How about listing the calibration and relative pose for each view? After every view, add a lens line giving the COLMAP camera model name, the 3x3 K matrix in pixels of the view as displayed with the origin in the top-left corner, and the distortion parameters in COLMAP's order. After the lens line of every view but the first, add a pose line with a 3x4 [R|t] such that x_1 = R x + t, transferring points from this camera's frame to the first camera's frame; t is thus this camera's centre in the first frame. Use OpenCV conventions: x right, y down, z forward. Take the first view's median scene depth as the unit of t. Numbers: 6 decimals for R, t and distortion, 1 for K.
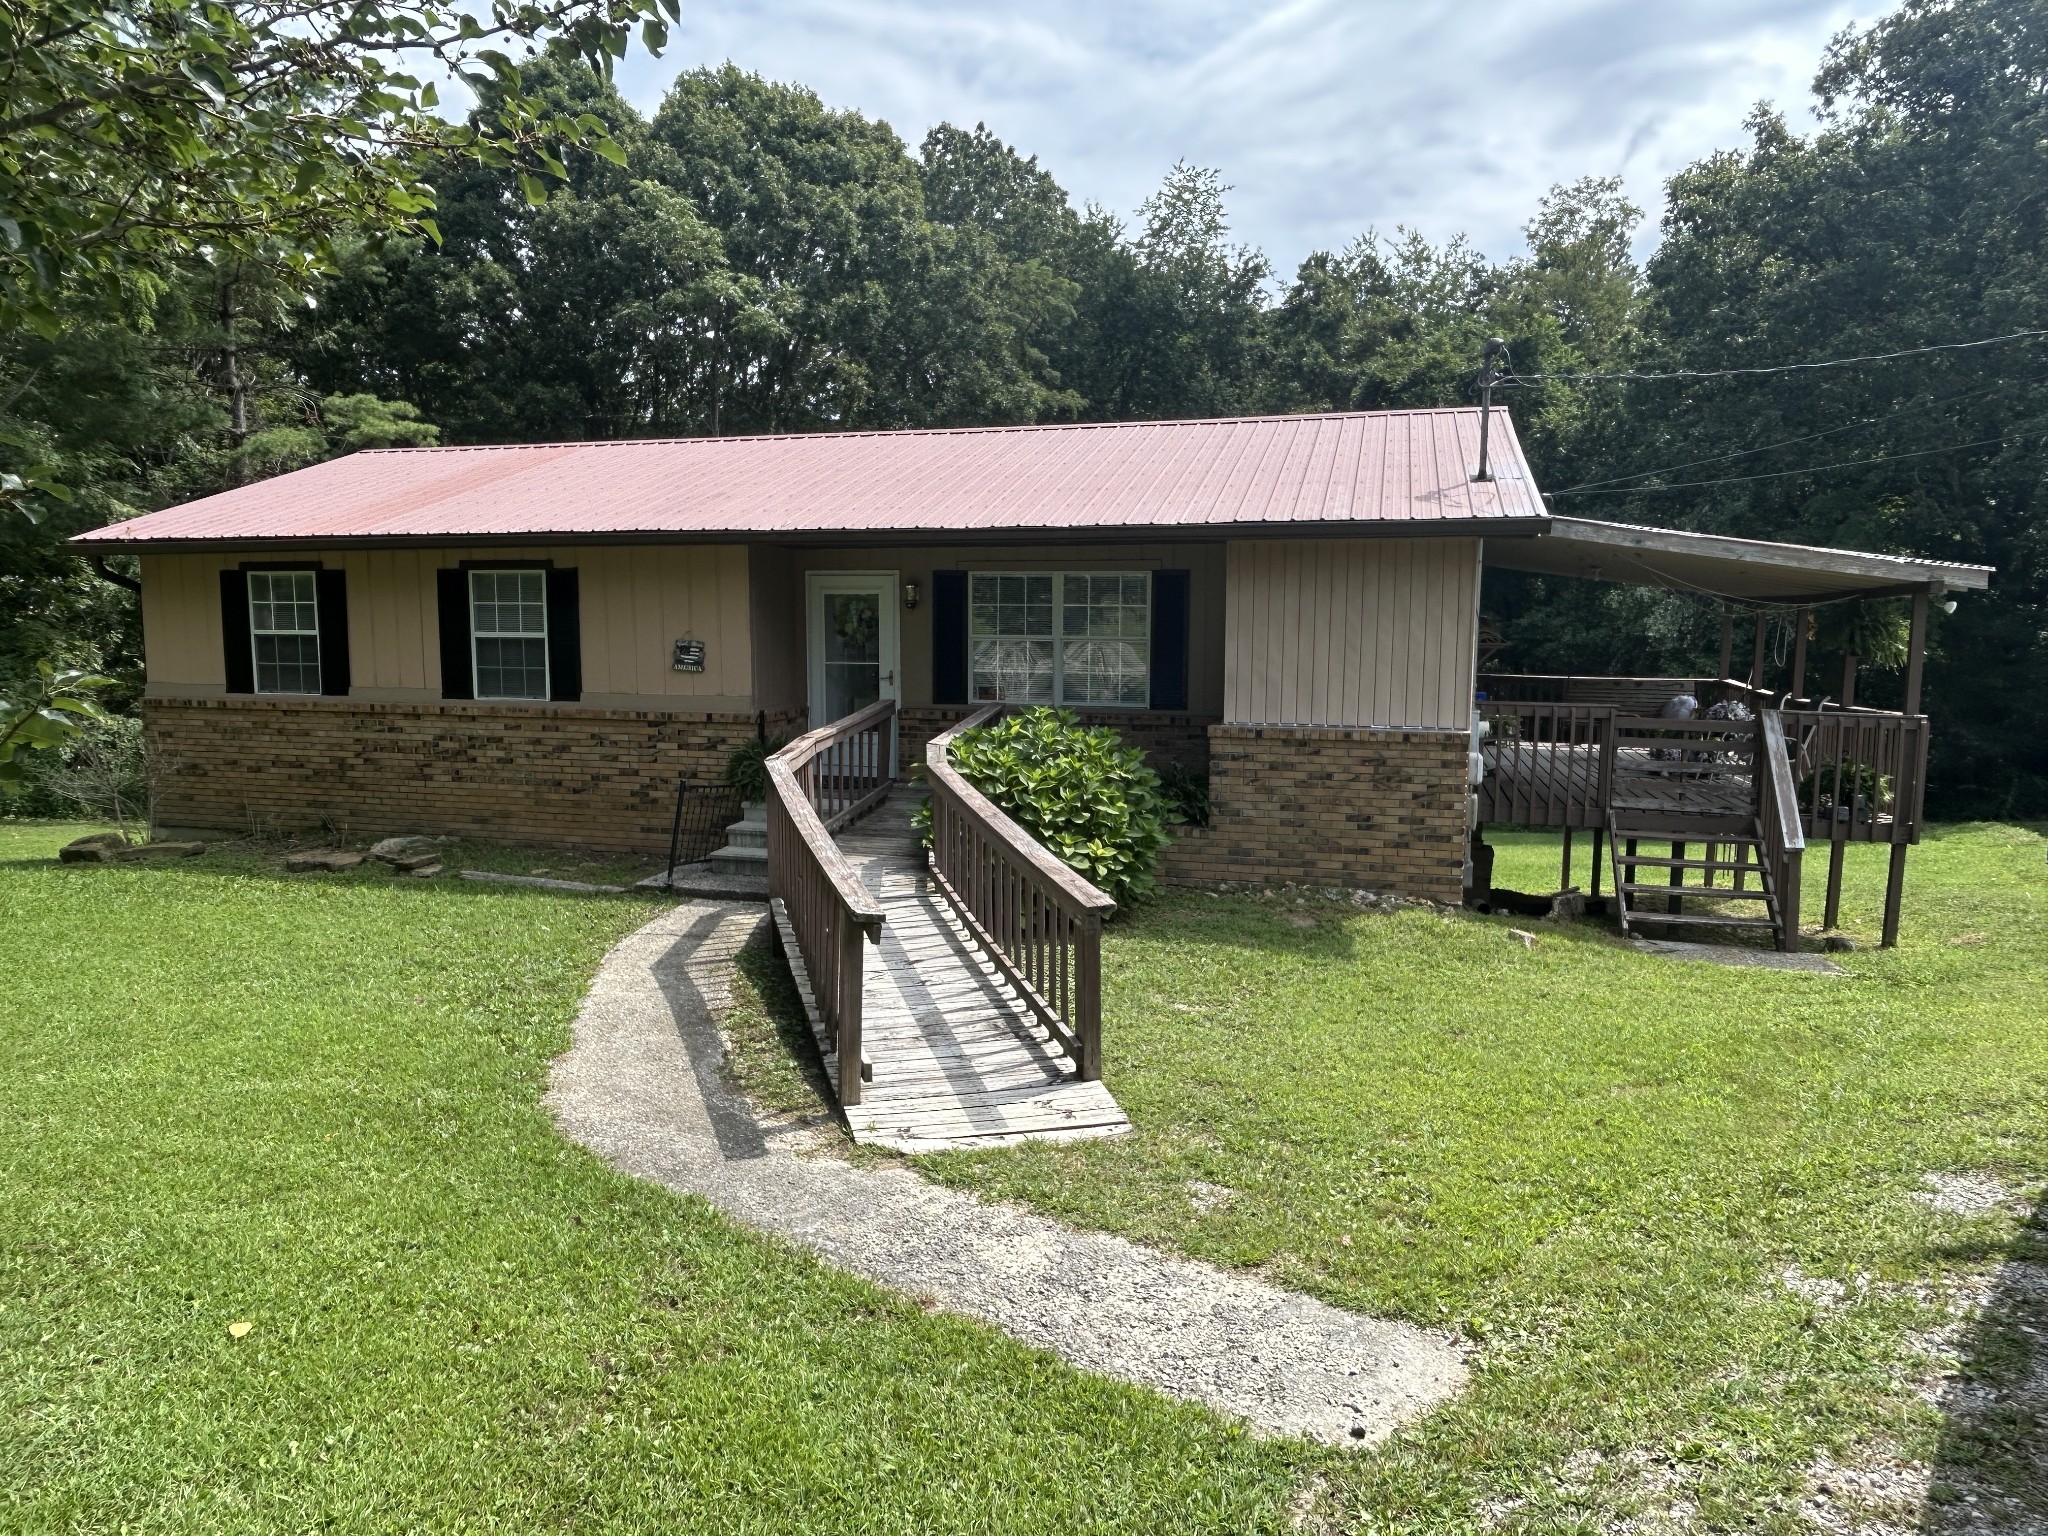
lens RADIAL K [[1375.9, 0, 1017.1], [0, 1375.9, 769.2], [0, 0, 1]] dist [-0.005982, -0.001322]
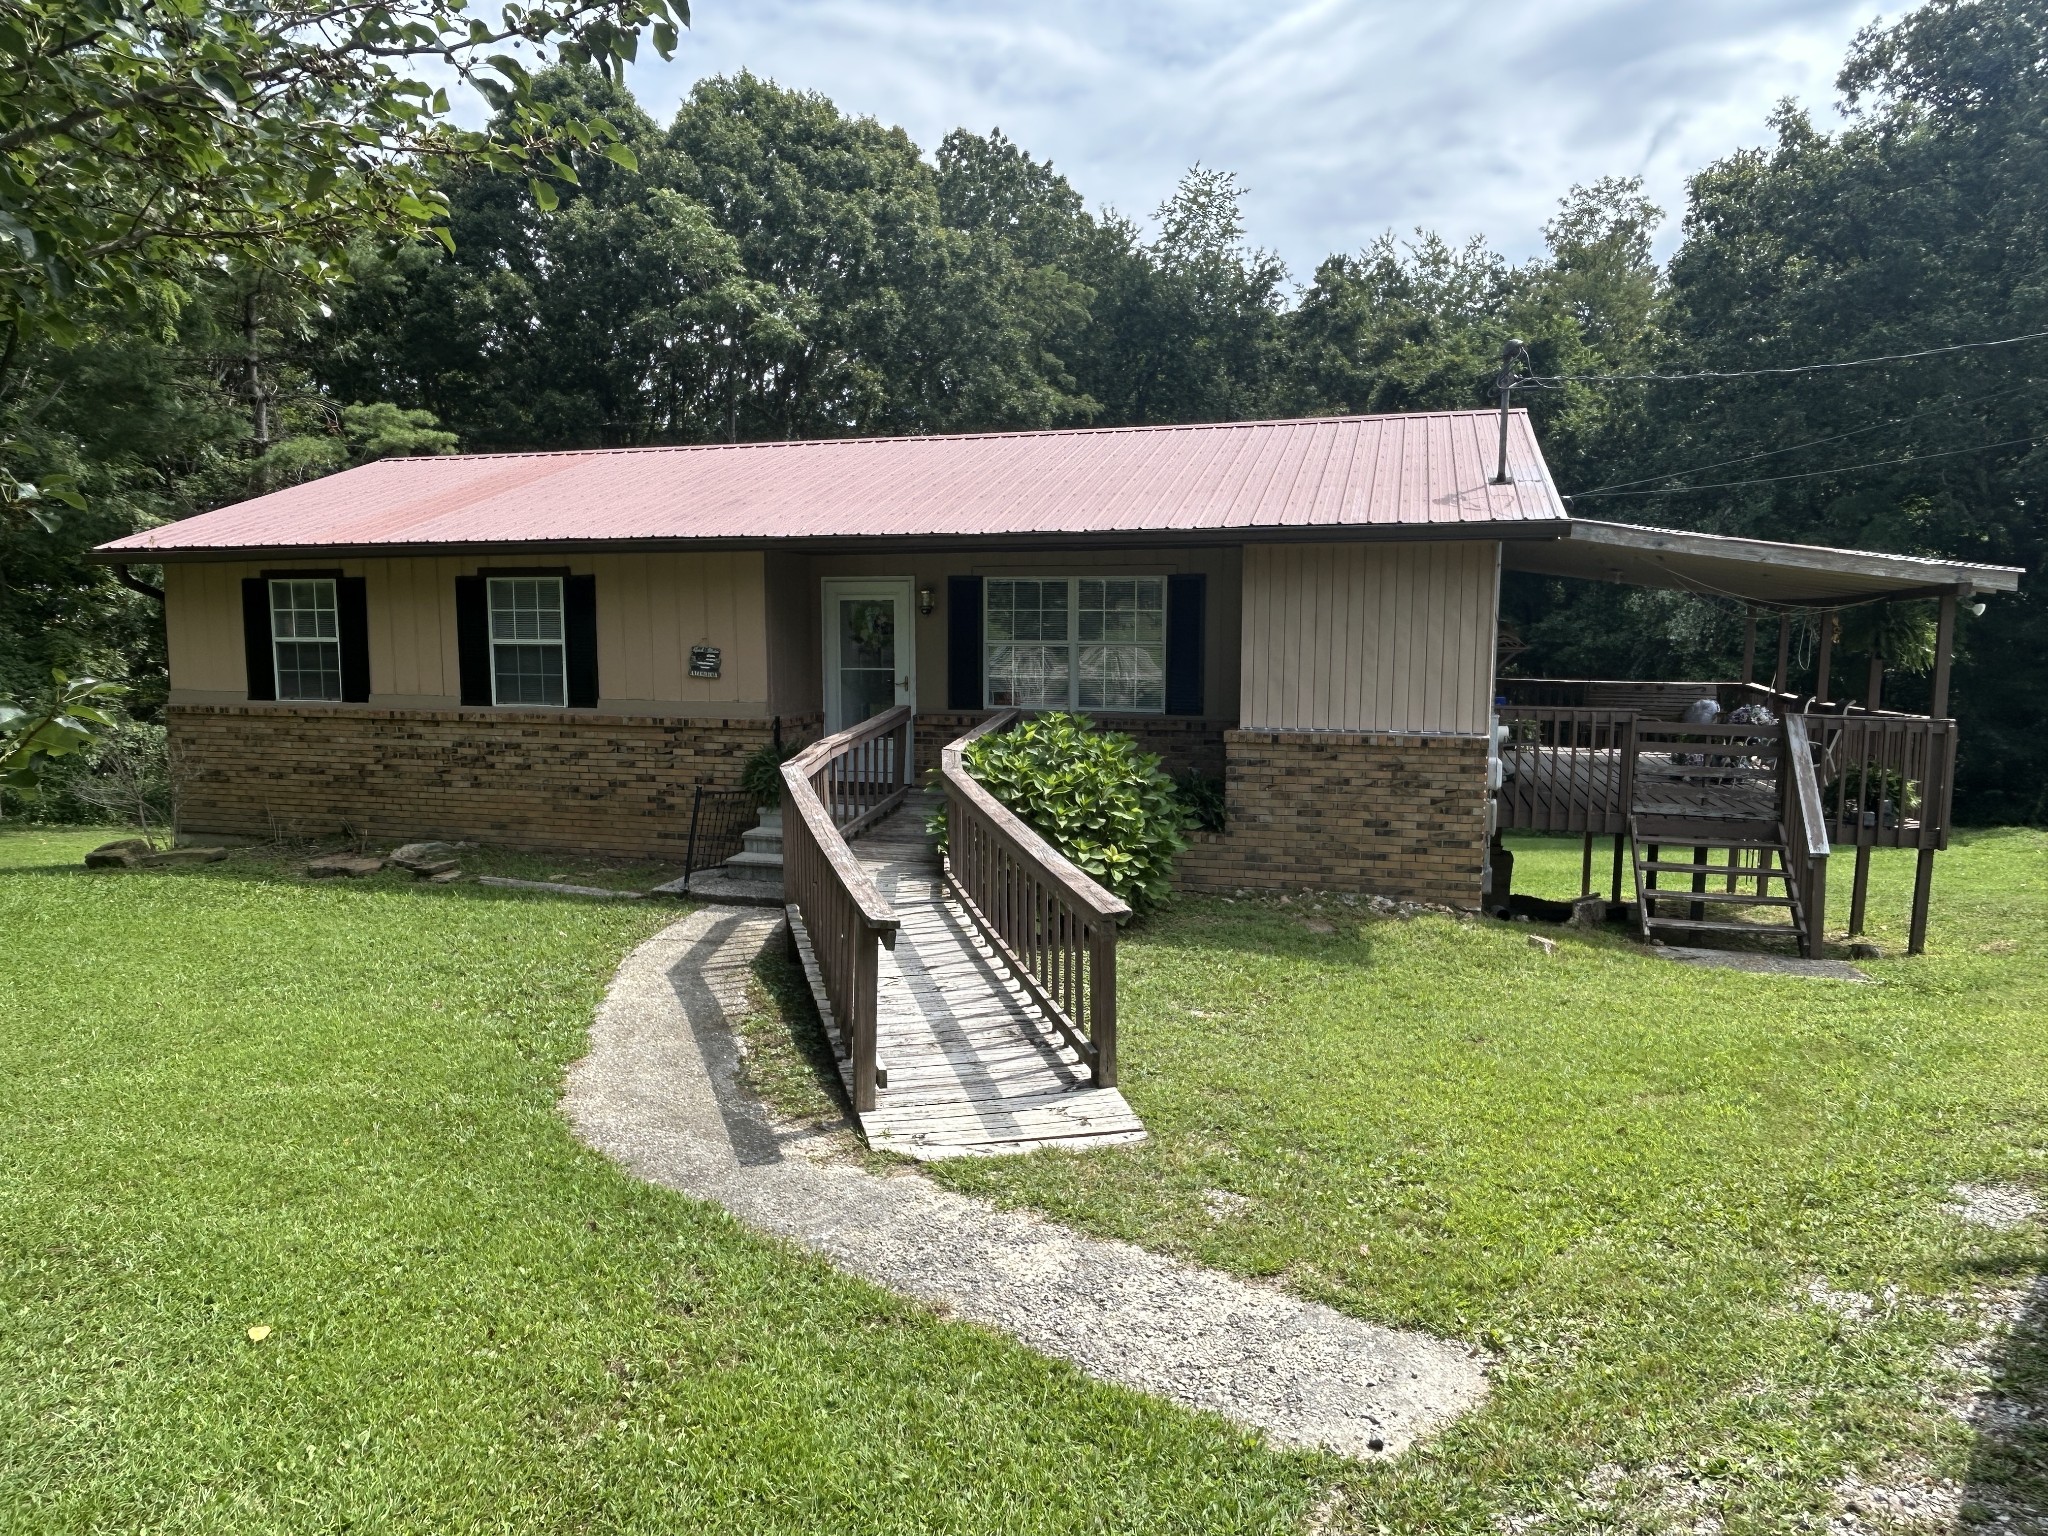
lens RADIAL K [[1374.8, 0, 1008.2], [0, 1374.8, 776.3], [0, 0, 1]] dist [-0.006111, -0.000226]
pose [[0.999832, -0.001116, -0.018273, 0.000616], [0.001140, 0.999998, 0.001336, -0.000244], [0.018272, -0.001357, 0.999832, 0.002270]]
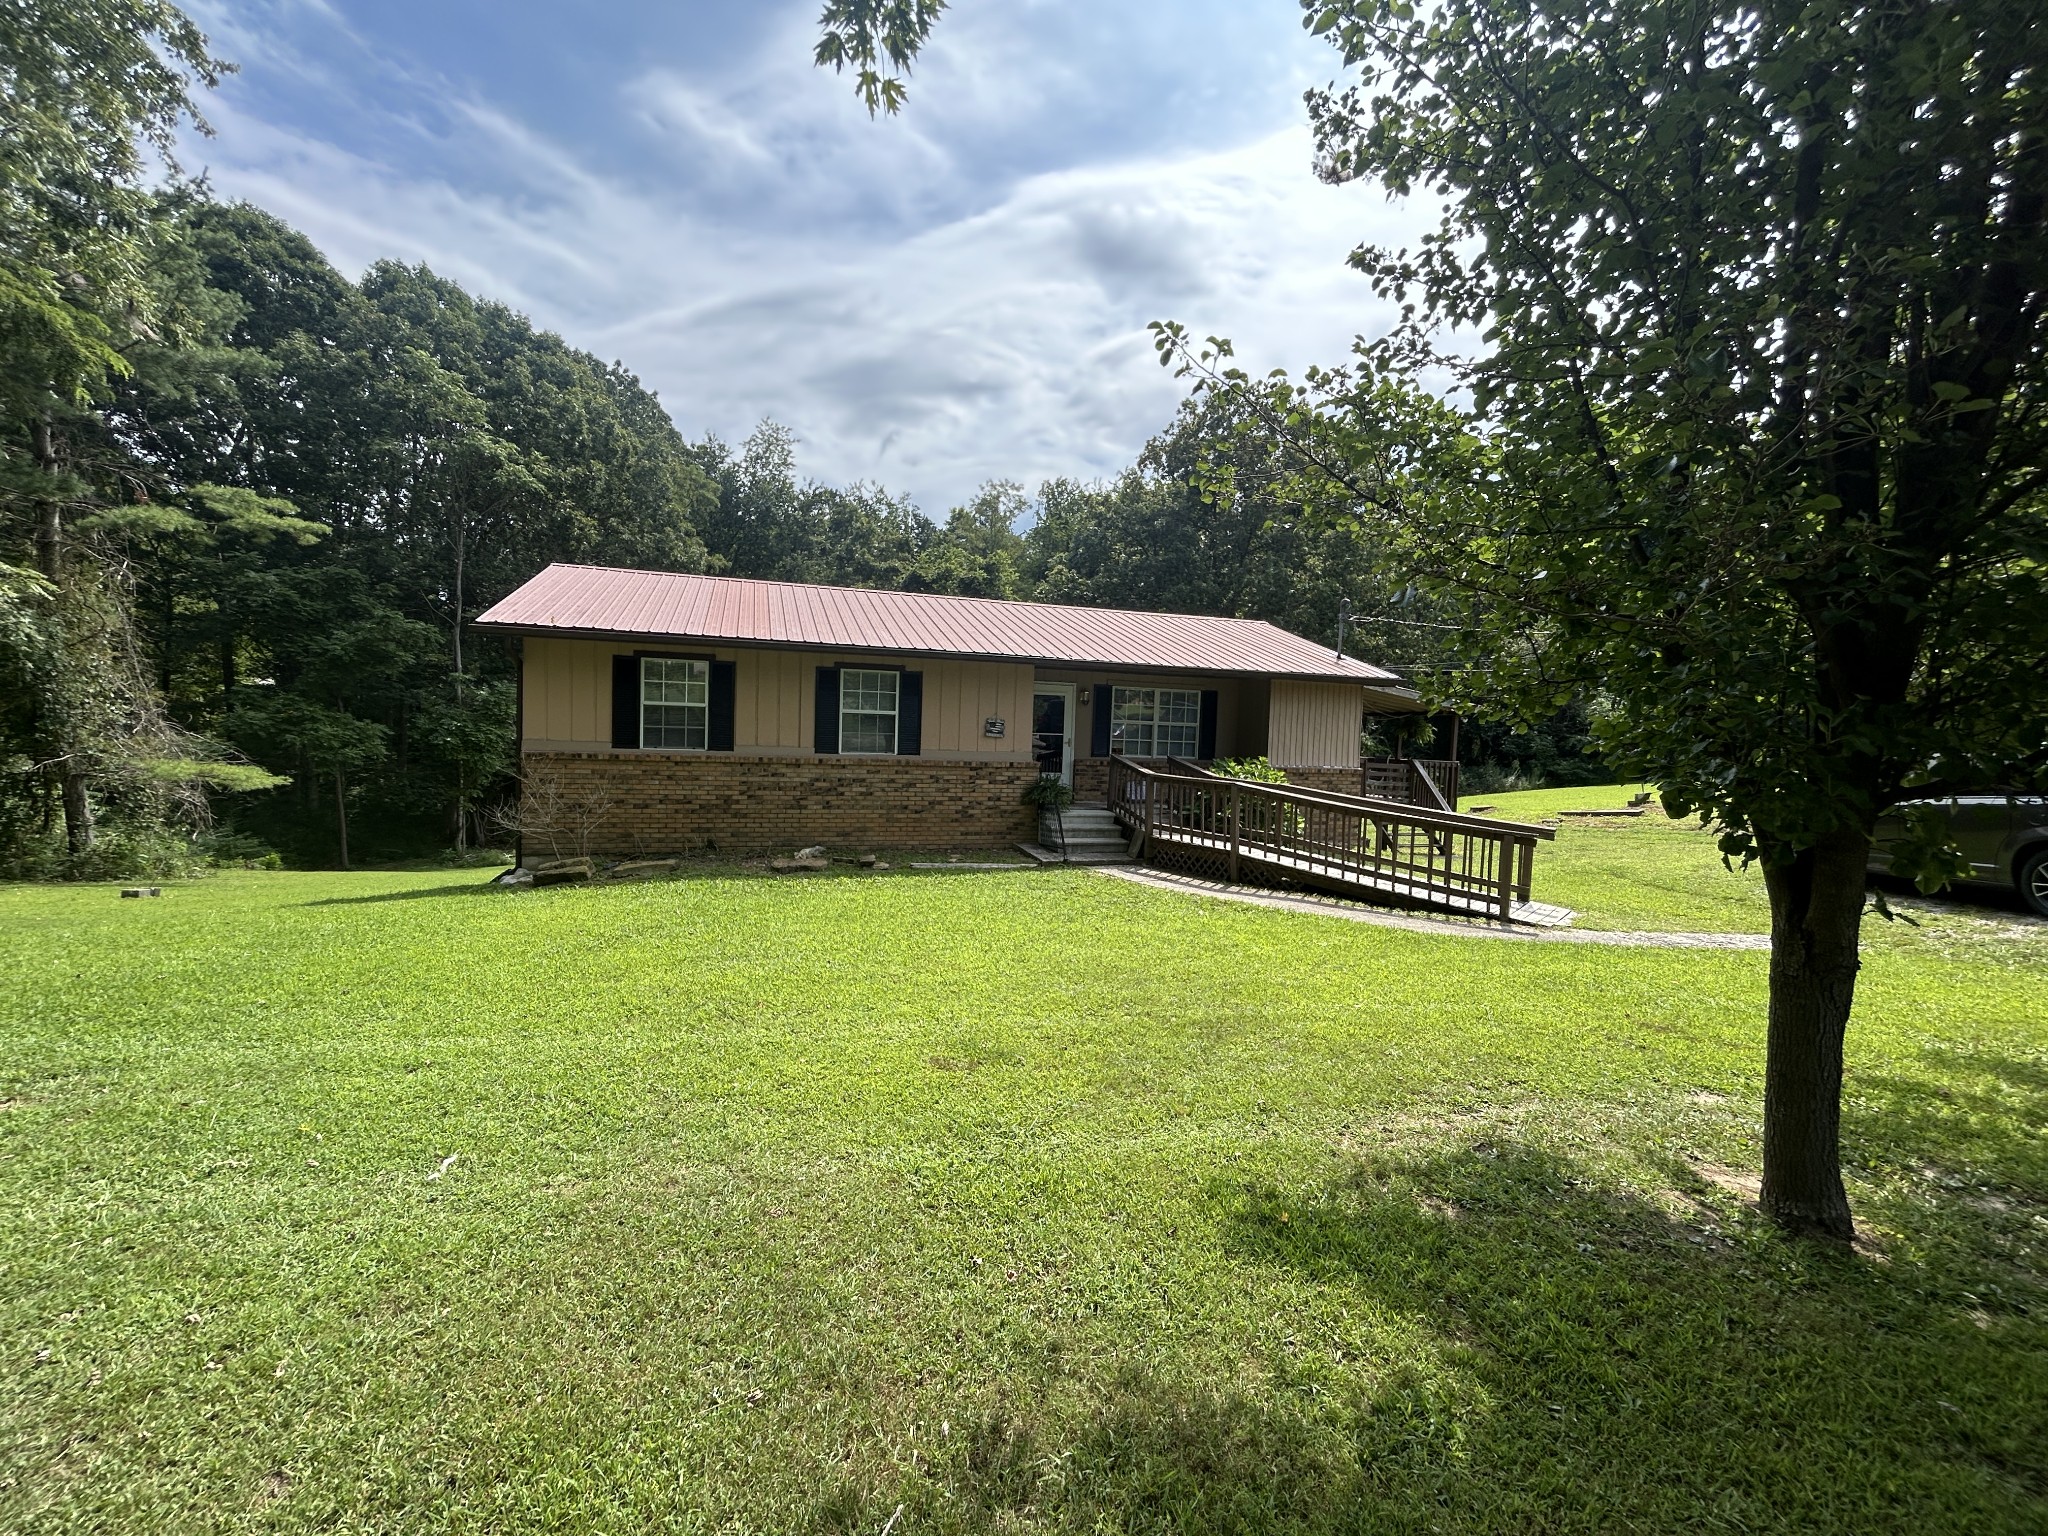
lens RADIAL K [[871.4, 0, 1024.0], [0, 871.4, 768.0], [0, 0, 1]] dist [-0.005814, -0.000199]
pose [[0.817017, -0.005603, 0.576586, -0.828795], [0.029946, 0.999016, -0.032726, 0.002081], [-0.575835, 0.044004, 0.816381, 0.112670]]
